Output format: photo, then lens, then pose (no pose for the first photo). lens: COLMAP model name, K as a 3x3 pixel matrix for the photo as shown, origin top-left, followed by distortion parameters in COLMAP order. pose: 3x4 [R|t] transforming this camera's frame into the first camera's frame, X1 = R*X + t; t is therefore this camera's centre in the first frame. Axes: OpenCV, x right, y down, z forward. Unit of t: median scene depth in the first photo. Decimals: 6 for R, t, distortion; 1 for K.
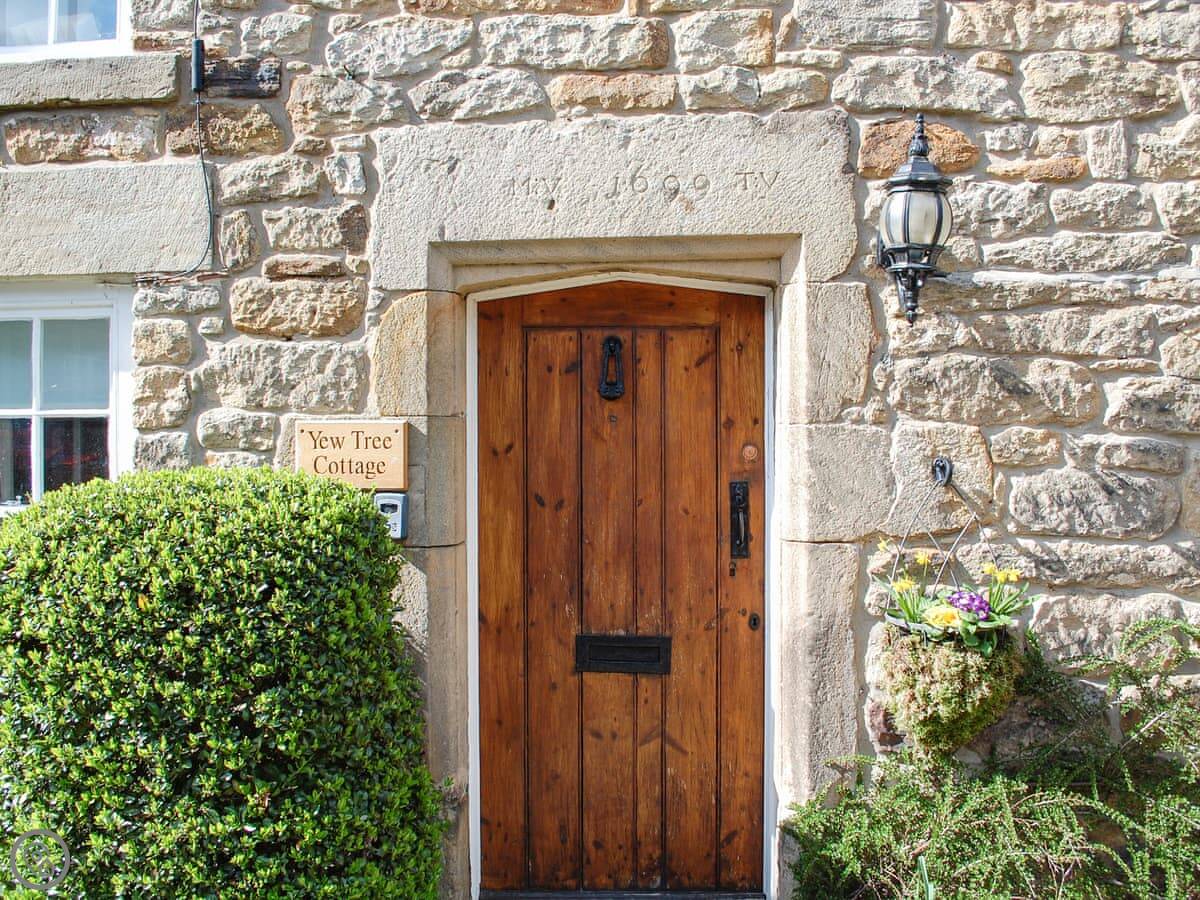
lens RADIAL K [[1087.3, 0, 574.3], [0, 1087.3, 429.5], [0, 0, 1]] dist [-0.073141, -0.012357]
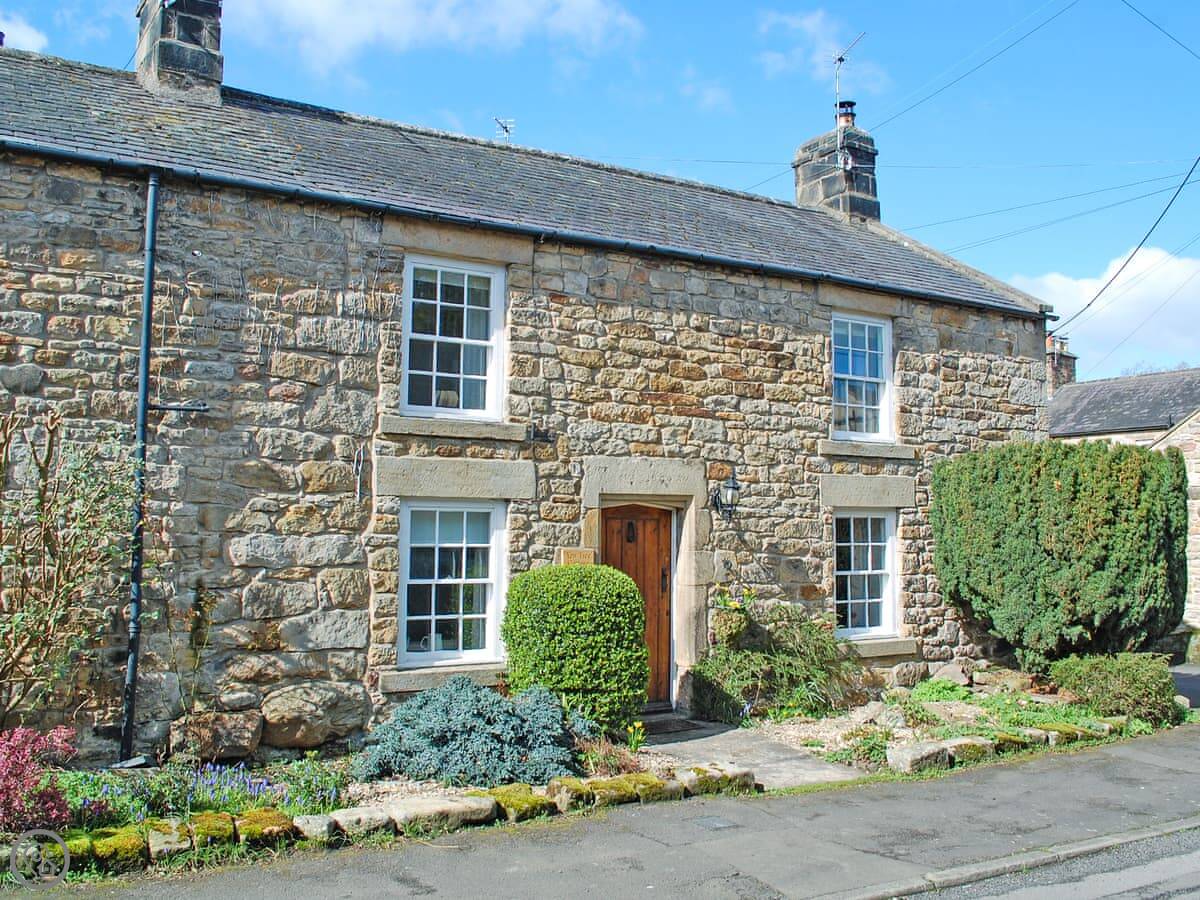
lens RADIAL K [[1087.3, 0, 598.3], [0, 1087.3, 426.1], [0, 0, 1]] dist [-0.073141, -0.012357]
pose [[0.830735, 0.066083, 0.552732, -1.936271], [-0.010870, 0.994665, -0.102582, -0.041299], [-0.556562, 0.079210, 0.827022, -1.677790]]
